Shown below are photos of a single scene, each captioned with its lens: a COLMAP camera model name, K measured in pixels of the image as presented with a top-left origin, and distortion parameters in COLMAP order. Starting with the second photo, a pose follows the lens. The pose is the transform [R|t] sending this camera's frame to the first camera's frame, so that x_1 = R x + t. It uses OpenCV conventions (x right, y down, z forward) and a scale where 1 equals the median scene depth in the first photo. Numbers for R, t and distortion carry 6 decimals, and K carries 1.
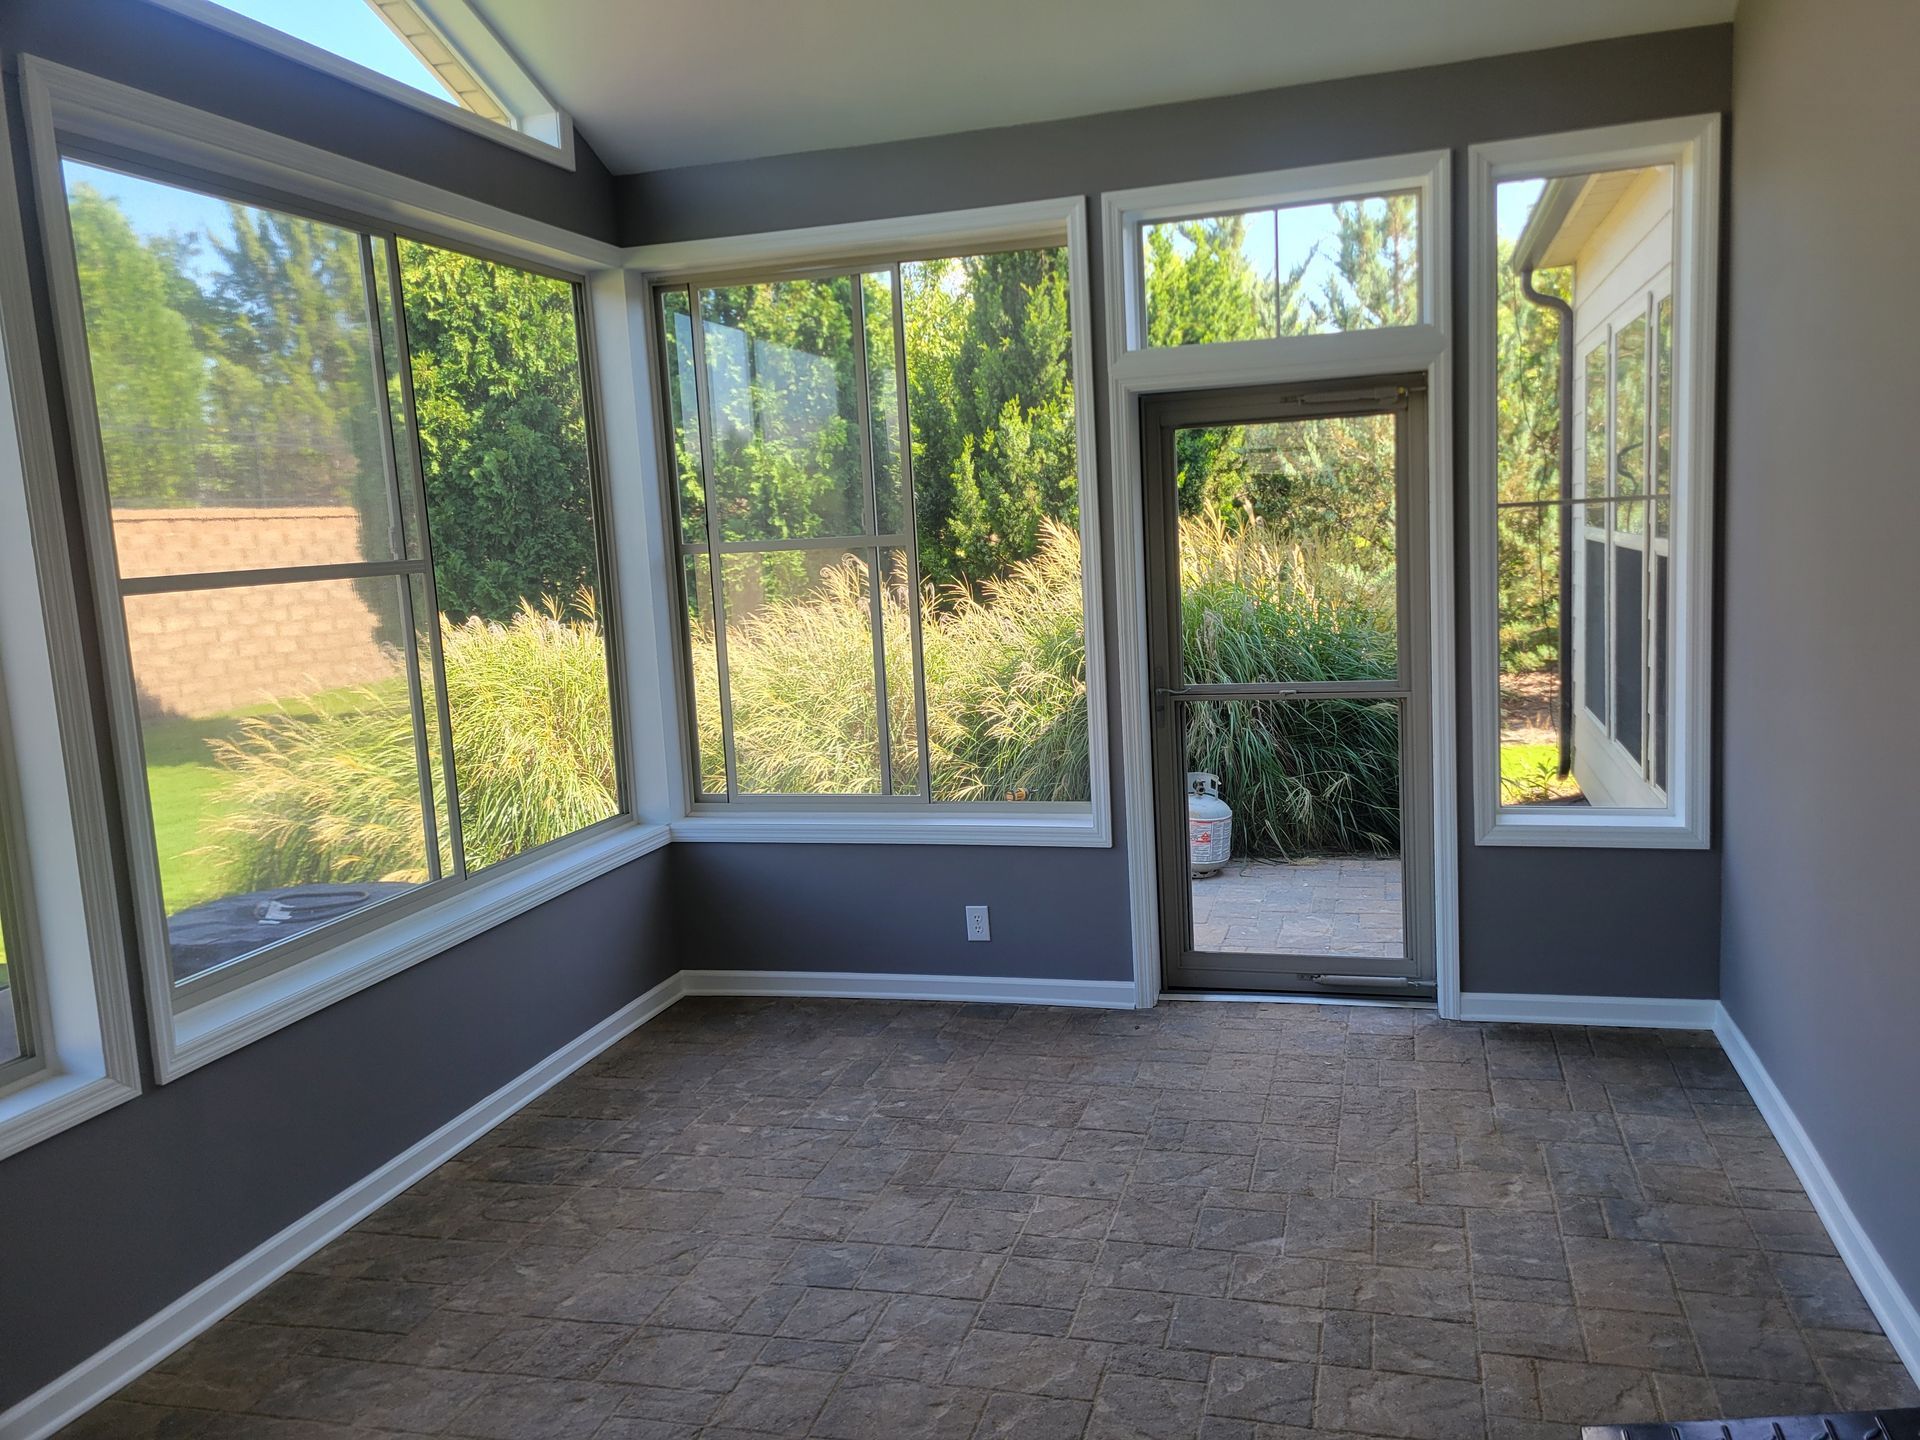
lens RADIAL K [[1430.6, 0, 990.4], [0, 1430.6, 707.9], [0, 0, 1]] dist [0.082121, -0.068261]
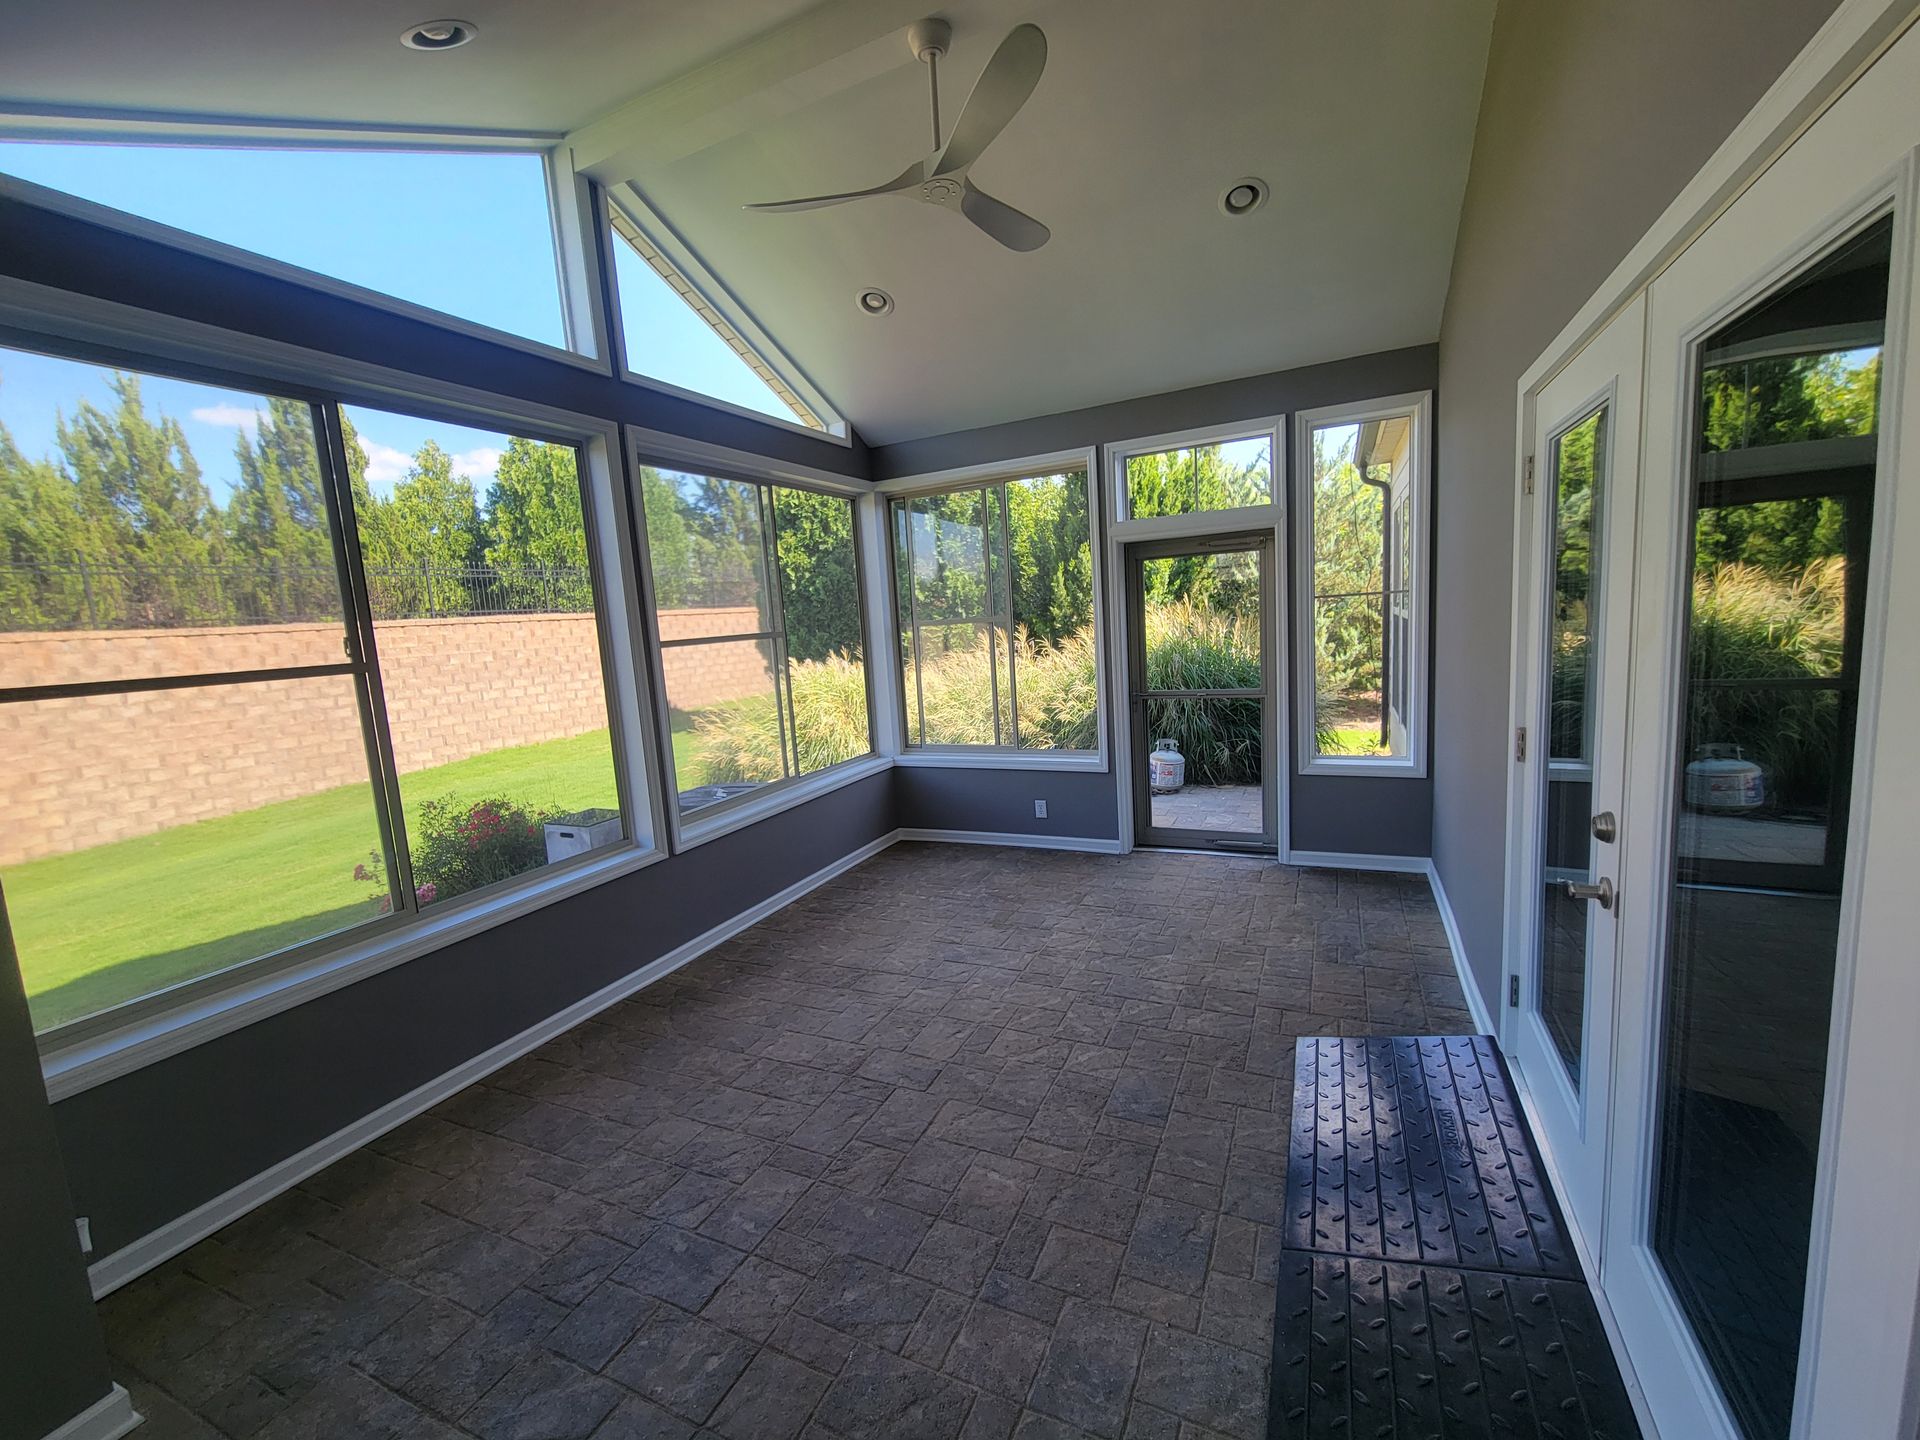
lens RADIAL K [[783.0, 0, 941.7], [0, 783.0, 723.7], [0, 0, 1]] dist [-0.000058, 0.000271]
pose [[0.983428, 0.010892, -0.180973, 0.048955], [-0.007933, 0.999823, 0.017067, 0.012131], [0.181127, -0.015349, 0.983340, -0.097577]]
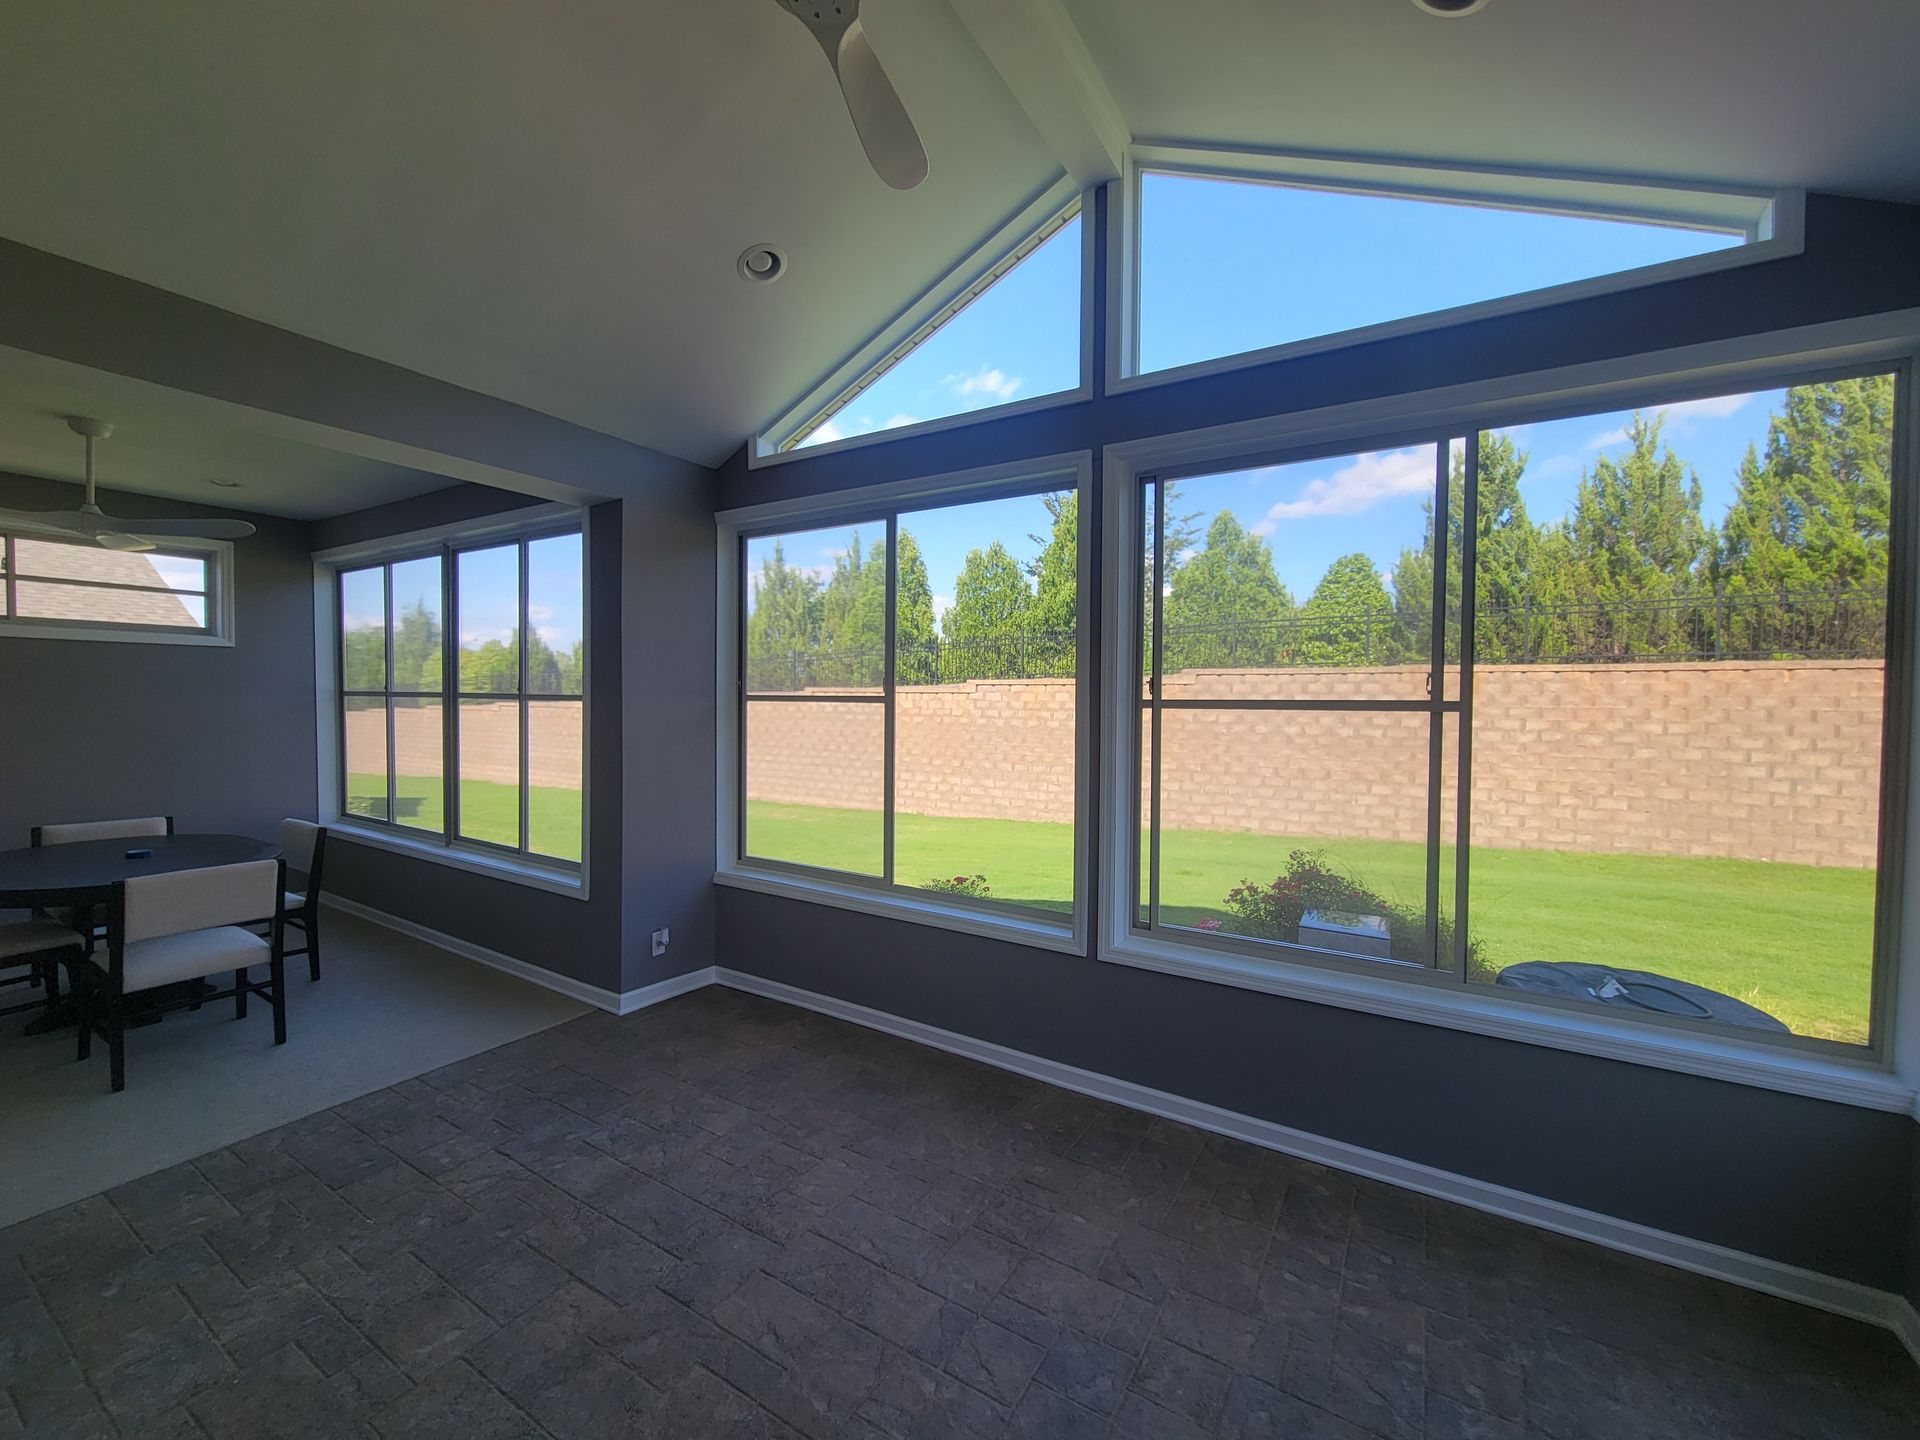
lens RADIAL K [[783.0, 0, 941.7], [0, 783.0, 723.7], [0, 0, 1]] dist [-0.000058, 0.000271]
pose [[-0.285162, 0.080468, -0.955096, 0.265743], [-0.118882, 0.985806, 0.118550, -0.086490], [0.951078, 0.147350, -0.271548, 0.610781]]
